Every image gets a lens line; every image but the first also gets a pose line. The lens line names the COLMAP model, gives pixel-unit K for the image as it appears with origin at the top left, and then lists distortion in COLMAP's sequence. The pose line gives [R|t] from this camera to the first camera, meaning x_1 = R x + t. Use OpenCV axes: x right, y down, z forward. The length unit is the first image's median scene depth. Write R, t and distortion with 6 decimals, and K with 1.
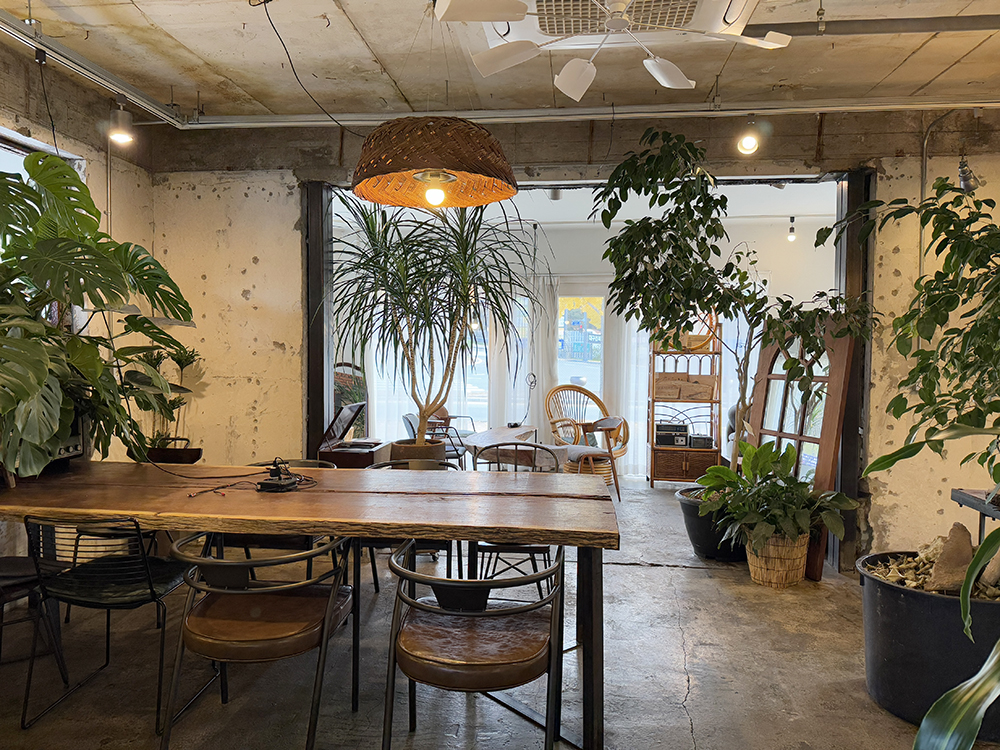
lens RADIAL K [[705.1, 0, 499.5], [0, 705.1, 377.3], [0, 0, 1]] dist [0.024261, -0.031786]
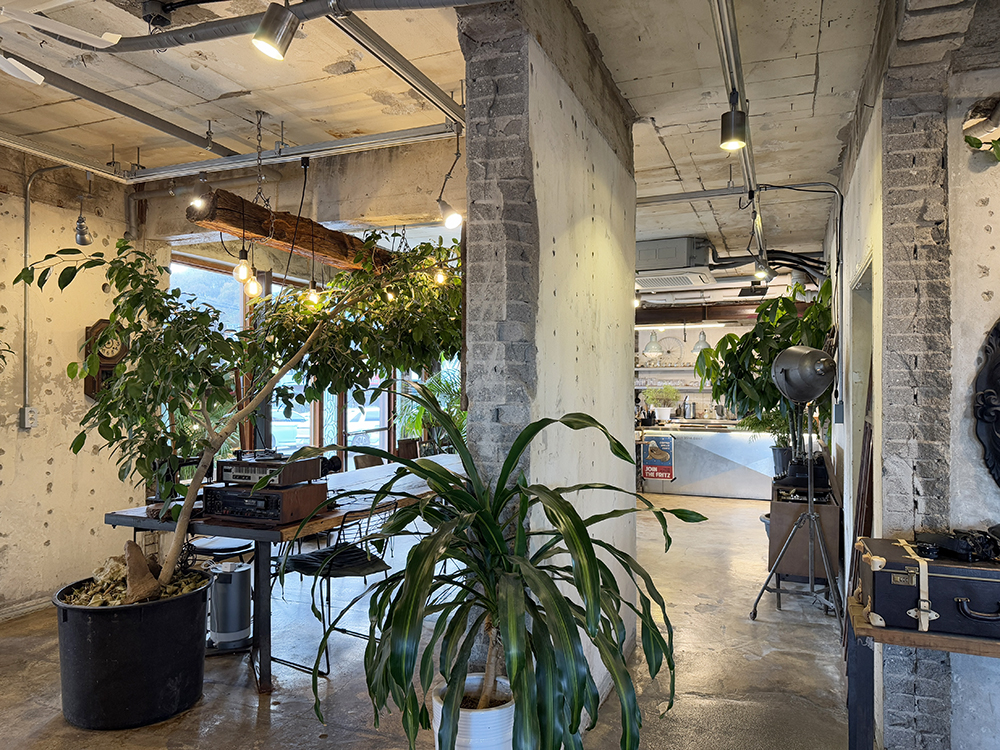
lens RADIAL K [[705.1, 0, 504.6], [0, 705.1, 378.2], [0, 0, 1]] dist [0.085307, -0.117259]
pose [[0.265677, 0.006065, 0.964043, -0.213423], [0.034960, 0.999262, -0.015921, -0.011782], [-0.963428, 0.037933, 0.265269, 0.069805]]
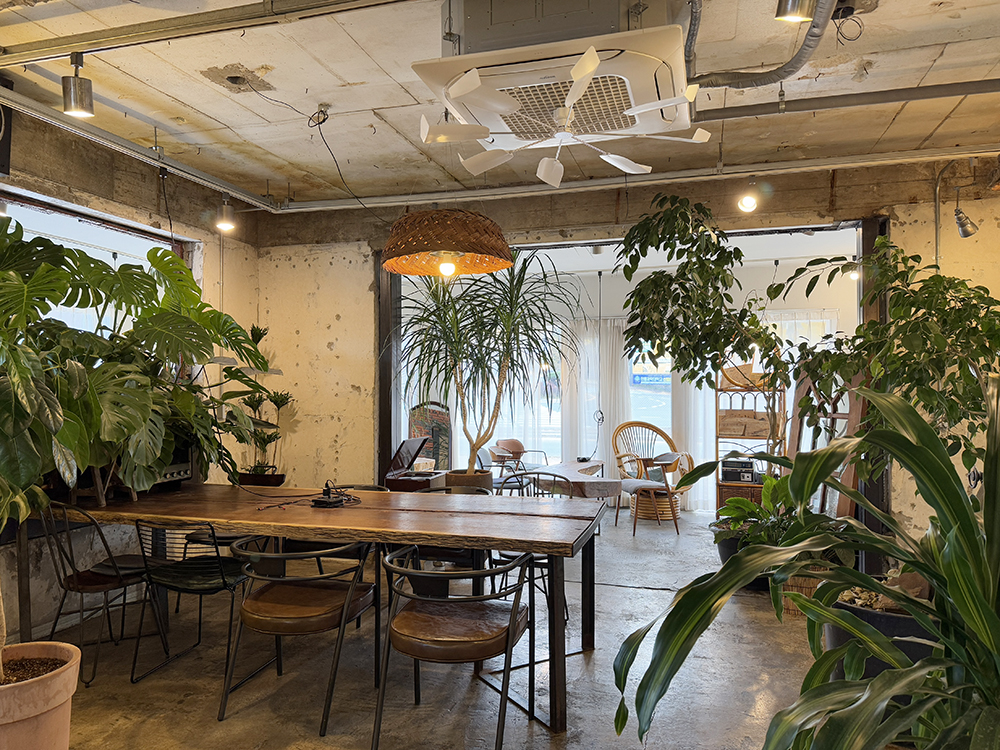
lens RADIAL K [[702.2, 0, 500.4], [0, 702.2, 379.6], [0, 0, 1]] dist [0.069577, -0.110252]
pose [[0.984586, -0.011452, -0.174524, 0.146159], [0.002850, 0.998772, -0.049459, -0.000714], [0.174876, 0.048199, 0.983410, -0.127722]]
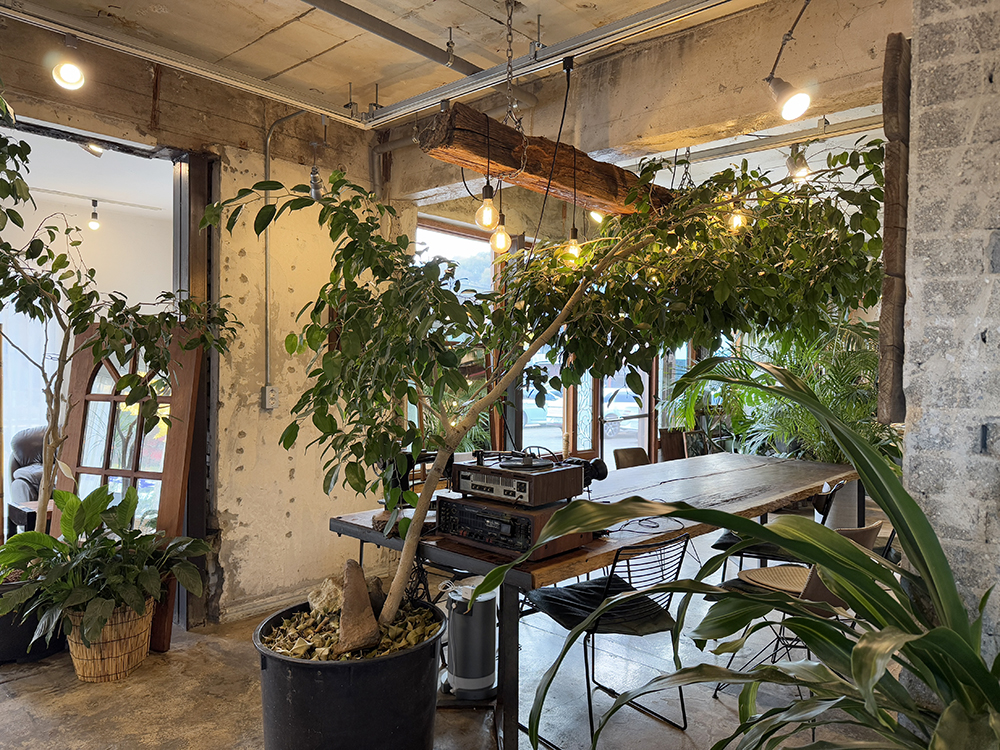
lens RADIAL K [[705.1, 0, 499.5], [0, 705.1, 377.3], [0, 0, 1]] dist [0.024261, -0.031786]
pose [[0.582224, -0.013346, 0.812919, 0.020368], [0.020259, 0.999793, 0.001905, -0.017606], [-0.812776, 0.015360, 0.582374, 0.219960]]
